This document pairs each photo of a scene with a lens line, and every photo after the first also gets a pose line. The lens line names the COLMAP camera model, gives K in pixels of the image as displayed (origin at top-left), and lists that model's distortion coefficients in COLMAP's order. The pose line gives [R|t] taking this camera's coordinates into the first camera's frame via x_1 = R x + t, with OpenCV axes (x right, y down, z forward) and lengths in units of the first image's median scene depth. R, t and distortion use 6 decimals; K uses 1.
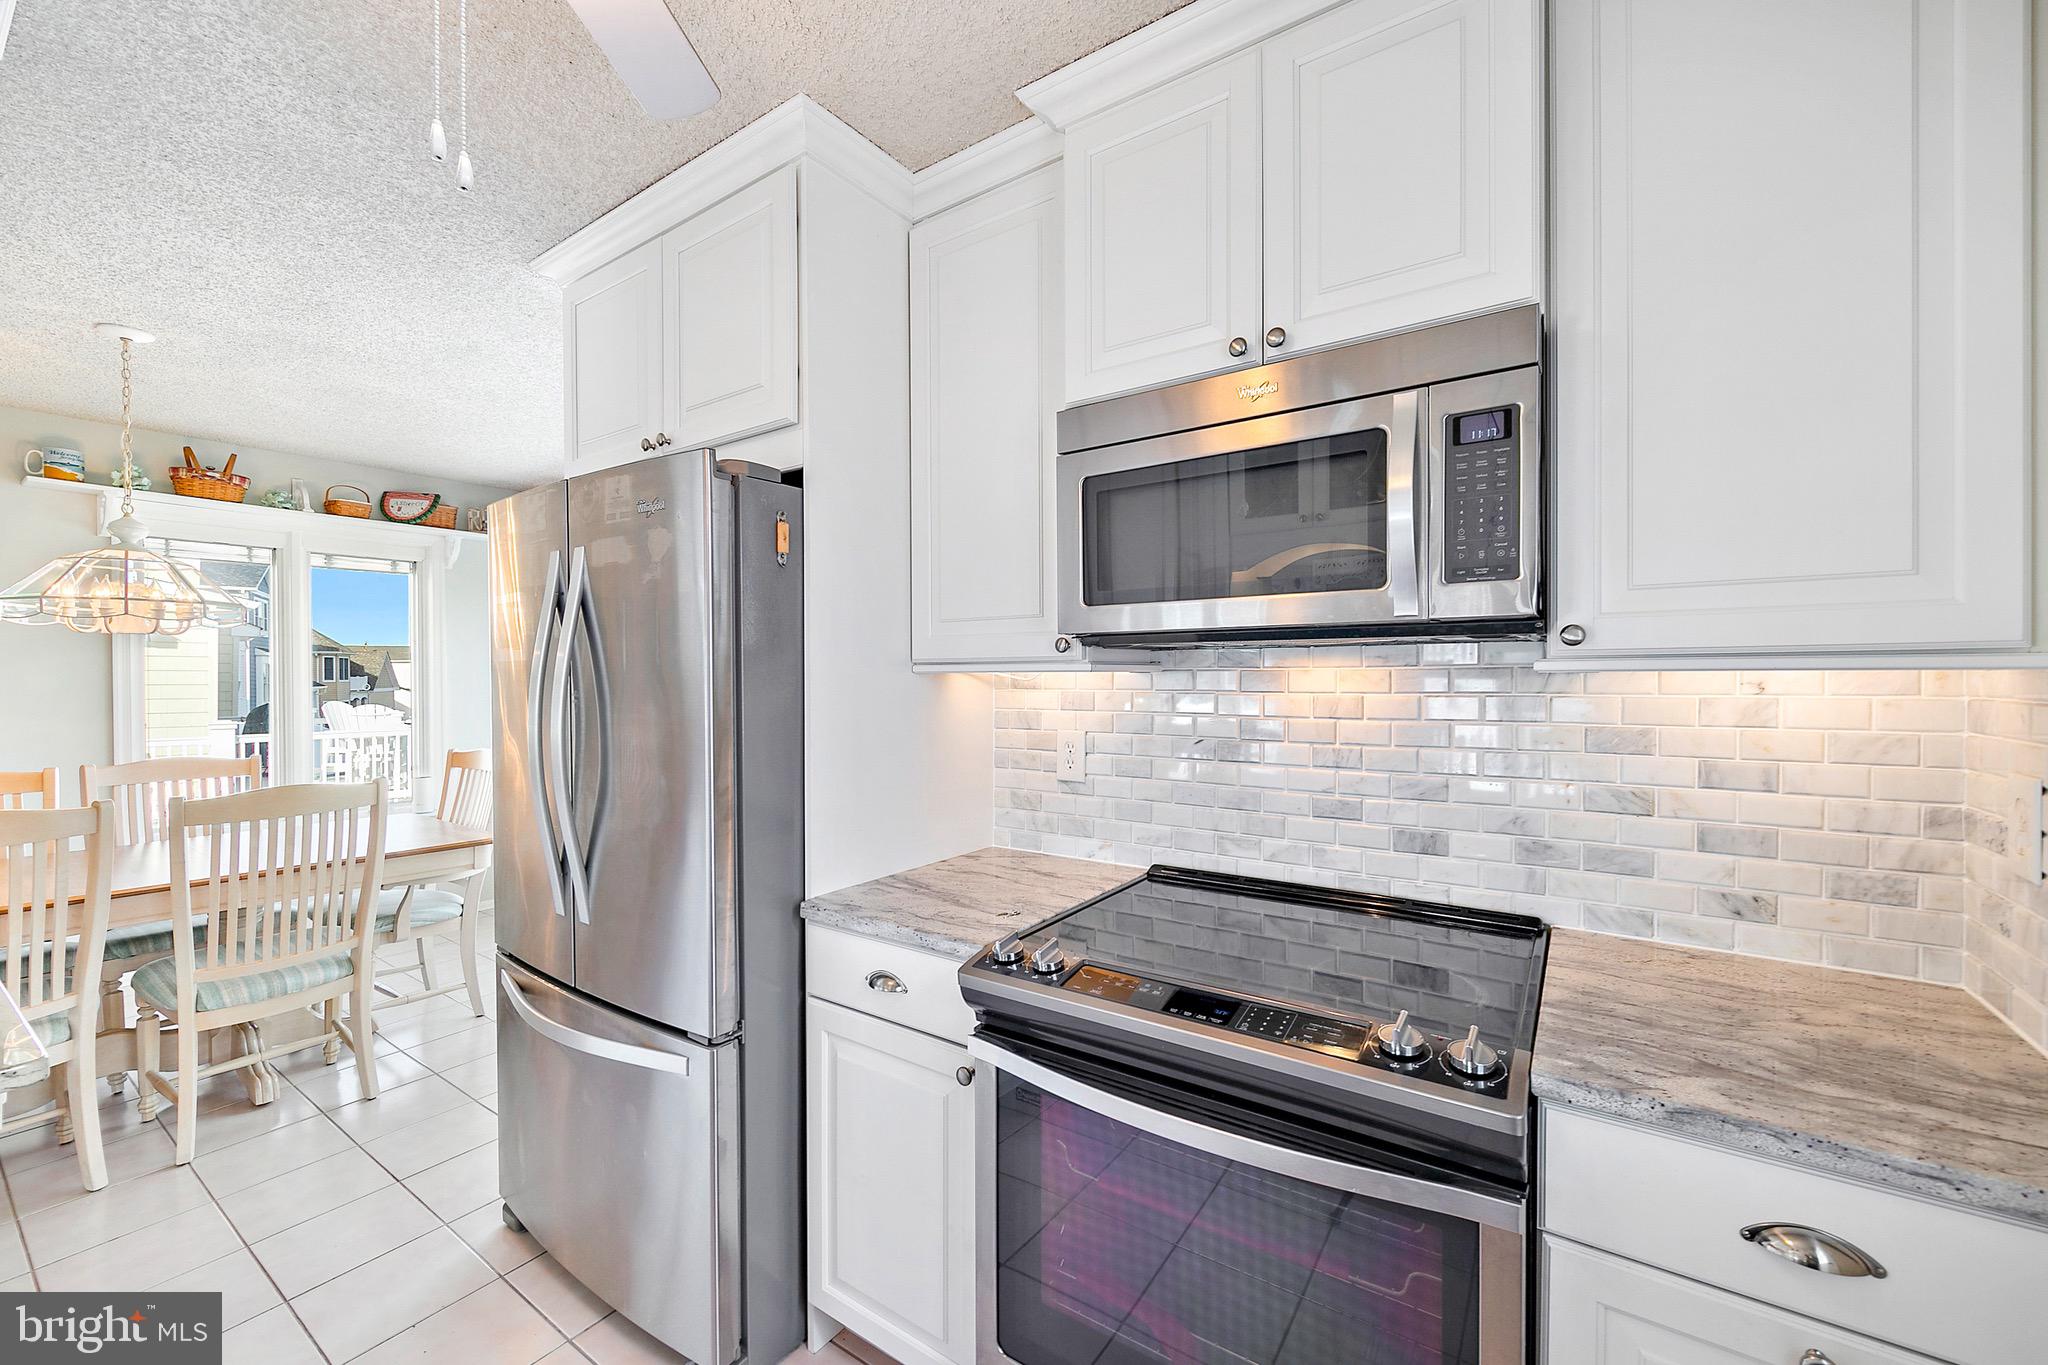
lens RADIAL K [[803.2, 0, 1024.0], [0, 803.2, 682.5], [0, 0, 1]] dist [-0.000099, -0.000477]
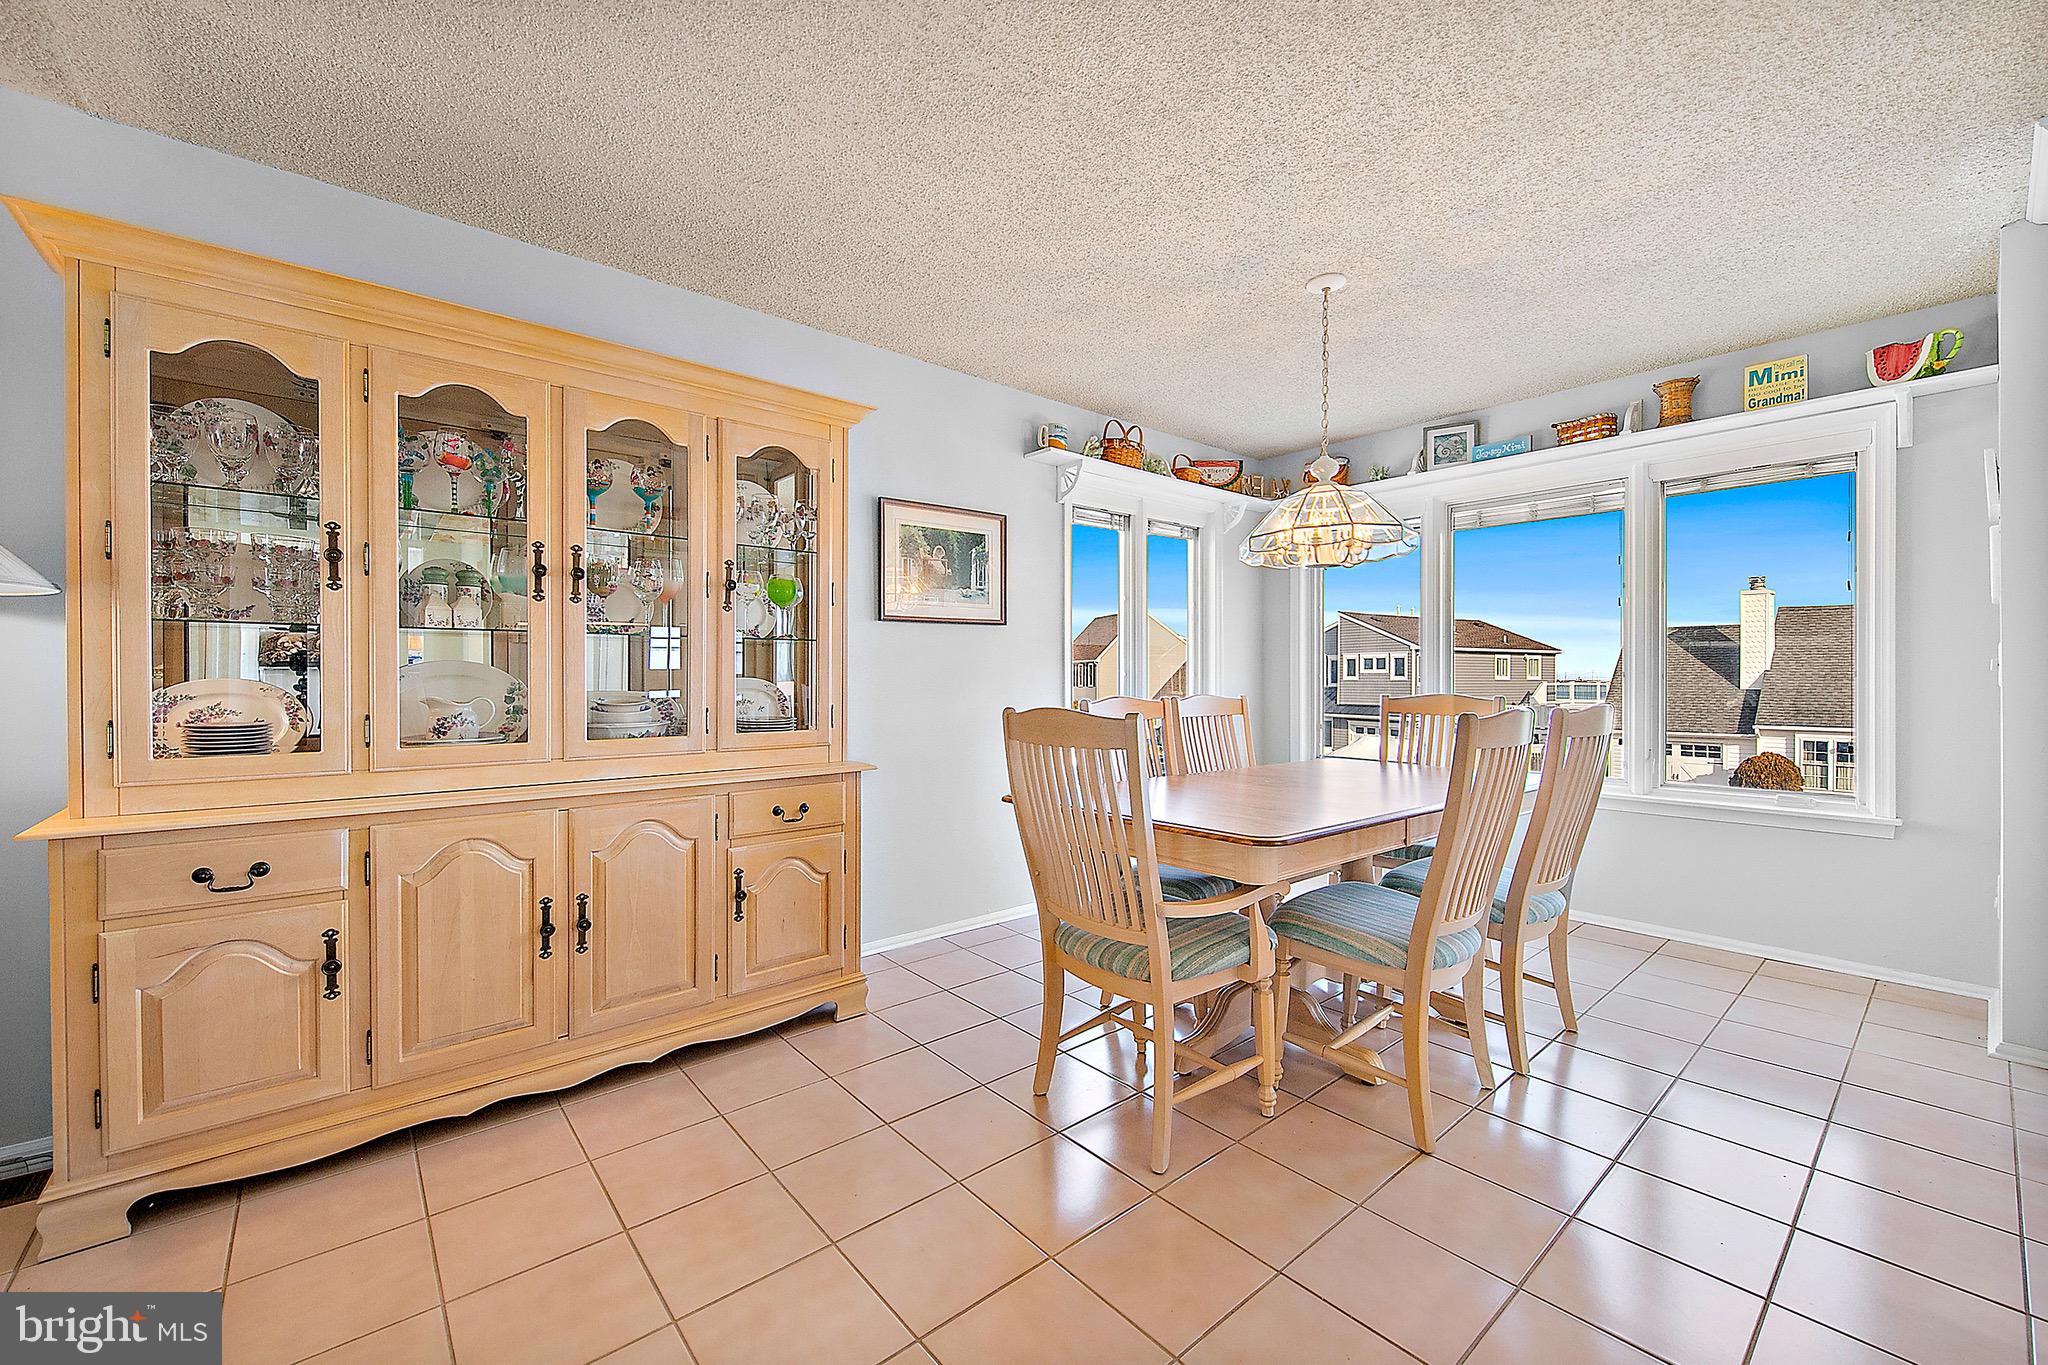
lens RADIAL K [[814.3, 0, 1021.9], [0, 814.3, 682.8], [0, 0, 1]] dist [0.008612, -0.004401]
pose [[0.964610, 0.001571, -0.263675, -1.505417], [-0.002863, 0.999986, -0.004516, 0.124242], [0.263664, 0.005111, 0.964601, -0.187053]]
